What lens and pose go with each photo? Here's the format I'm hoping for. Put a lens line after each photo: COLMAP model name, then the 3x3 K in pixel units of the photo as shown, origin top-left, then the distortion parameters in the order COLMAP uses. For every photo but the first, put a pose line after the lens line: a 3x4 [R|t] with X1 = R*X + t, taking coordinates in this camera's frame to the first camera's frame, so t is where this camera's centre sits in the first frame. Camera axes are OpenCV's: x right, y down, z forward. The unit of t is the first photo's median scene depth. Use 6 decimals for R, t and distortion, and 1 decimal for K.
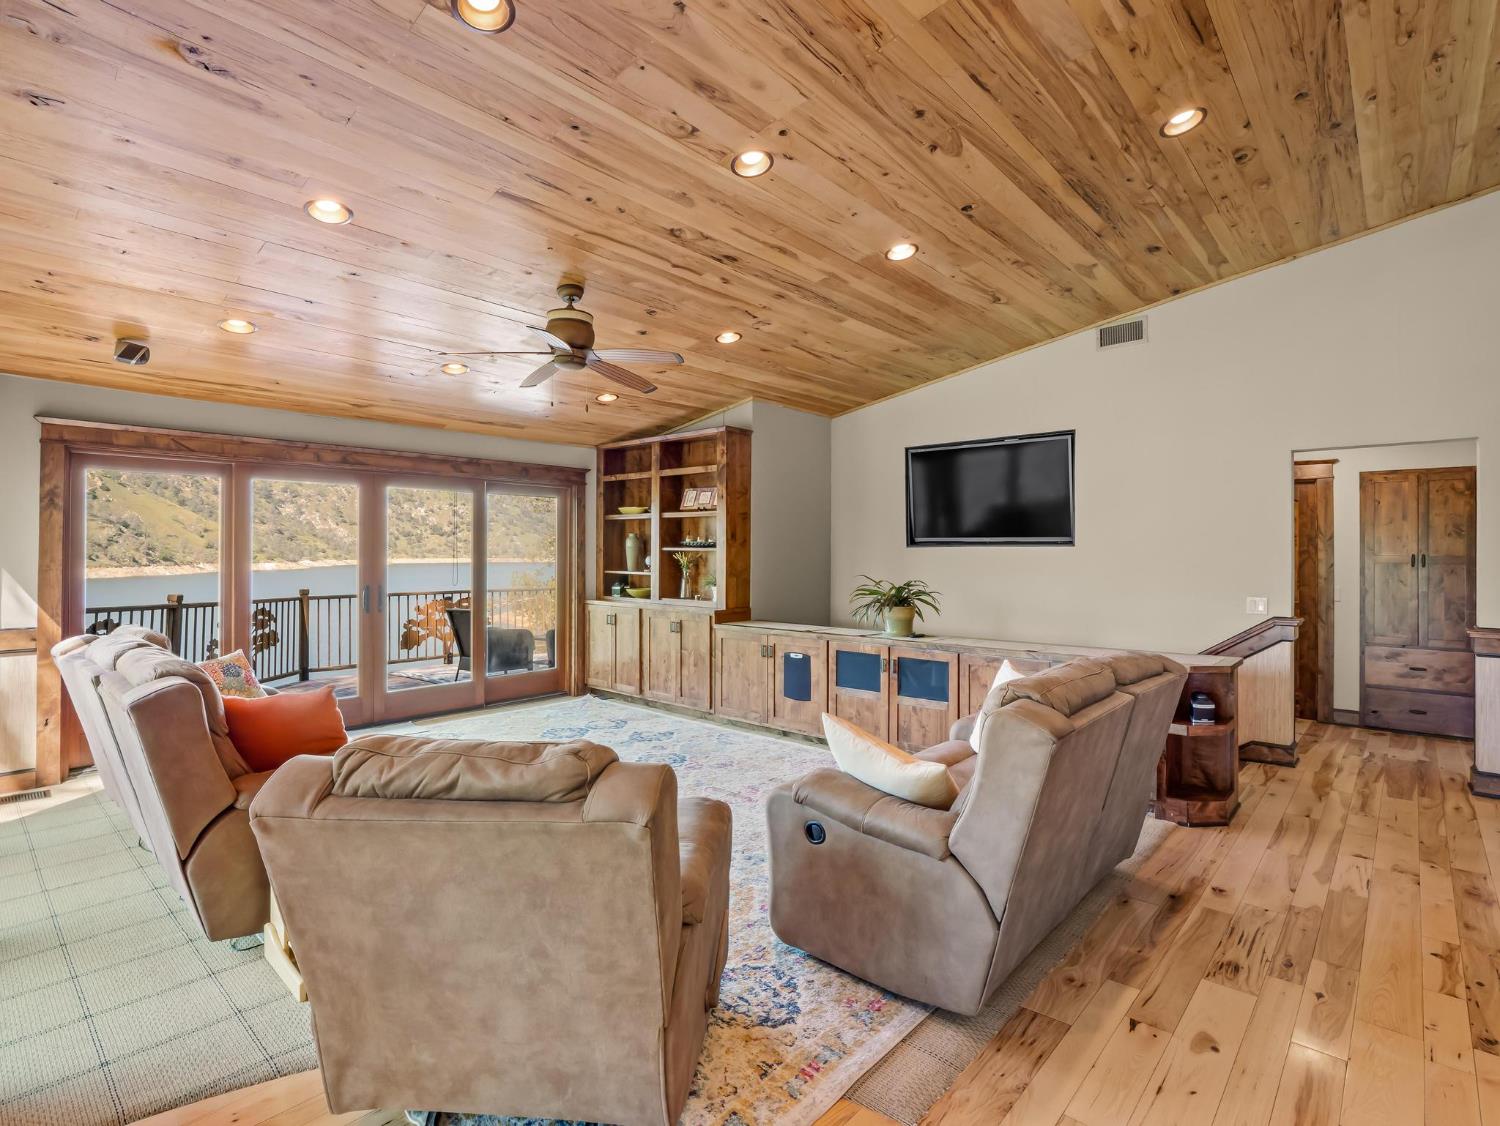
lens RADIAL K [[740.4, 0, 741.6], [0, 740.4, 560.1], [0, 0, 1]] dist [-0.001315, -0.000313]
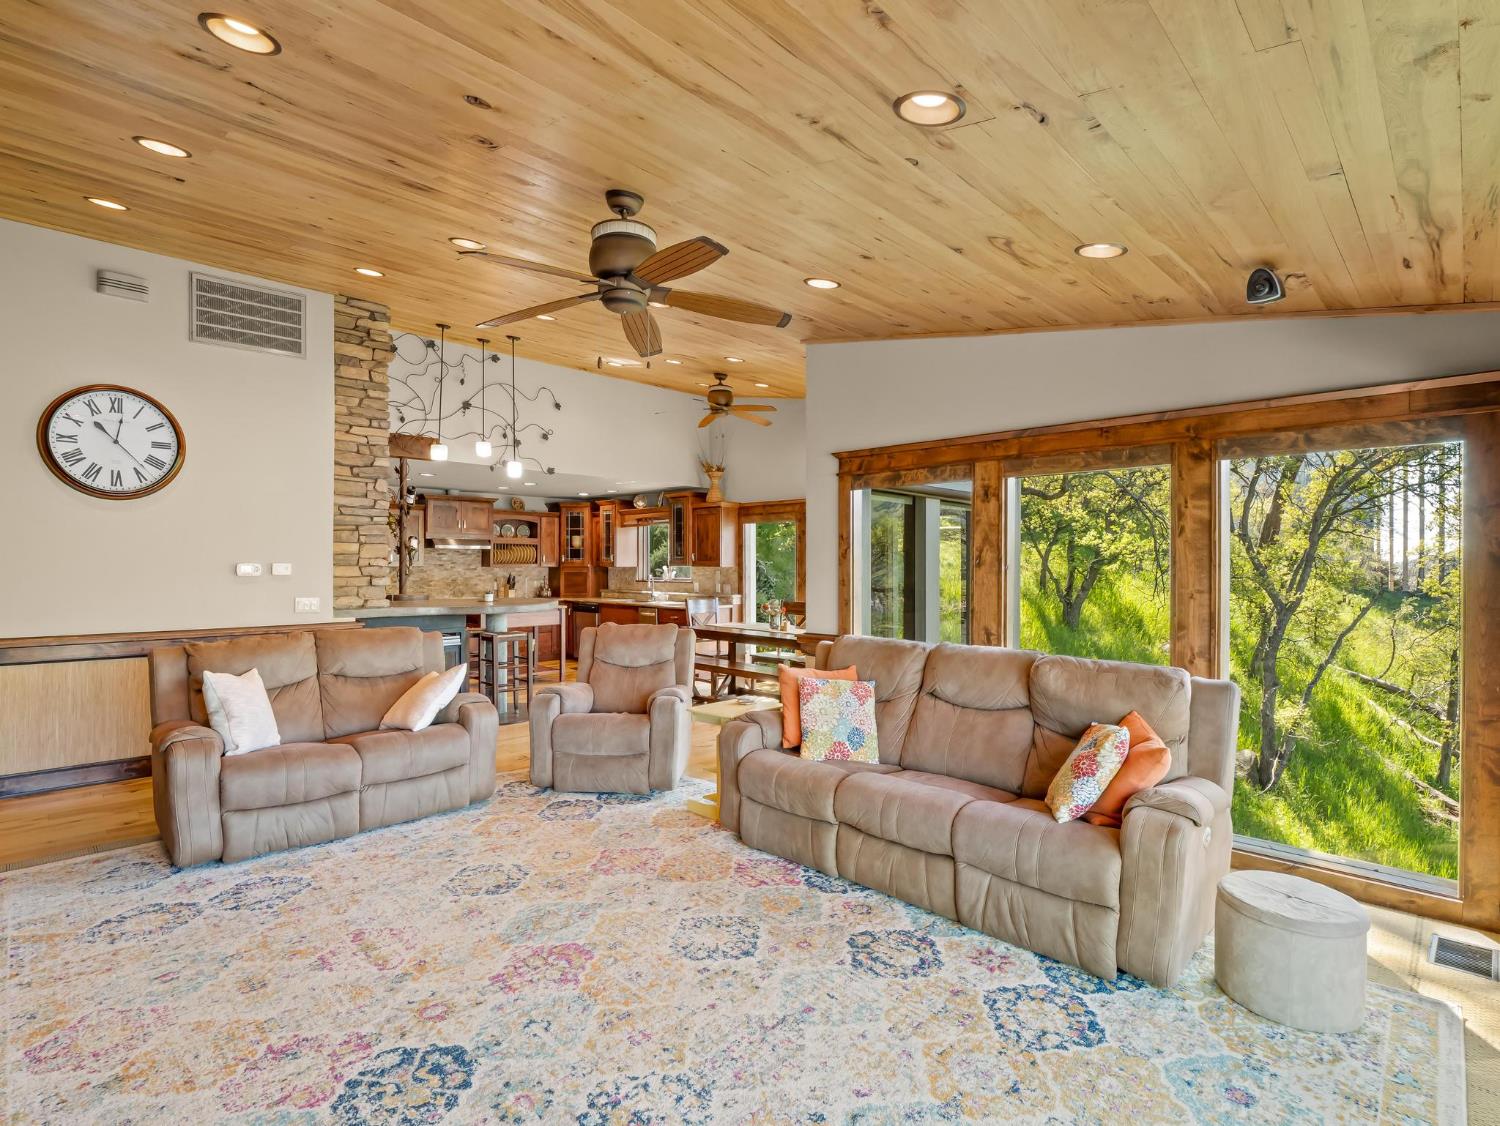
lens RADIAL K [[740.4, 0, 741.6], [0, 740.4, 560.1], [0, 0, 1]] dist [-0.001315, -0.000313]
pose [[-0.999147, -0.006158, 0.040824, -0.322137], [-0.005773, 0.999938, 0.009537, -0.026099], [-0.040880, 0.009293, -0.999121, 1.461335]]
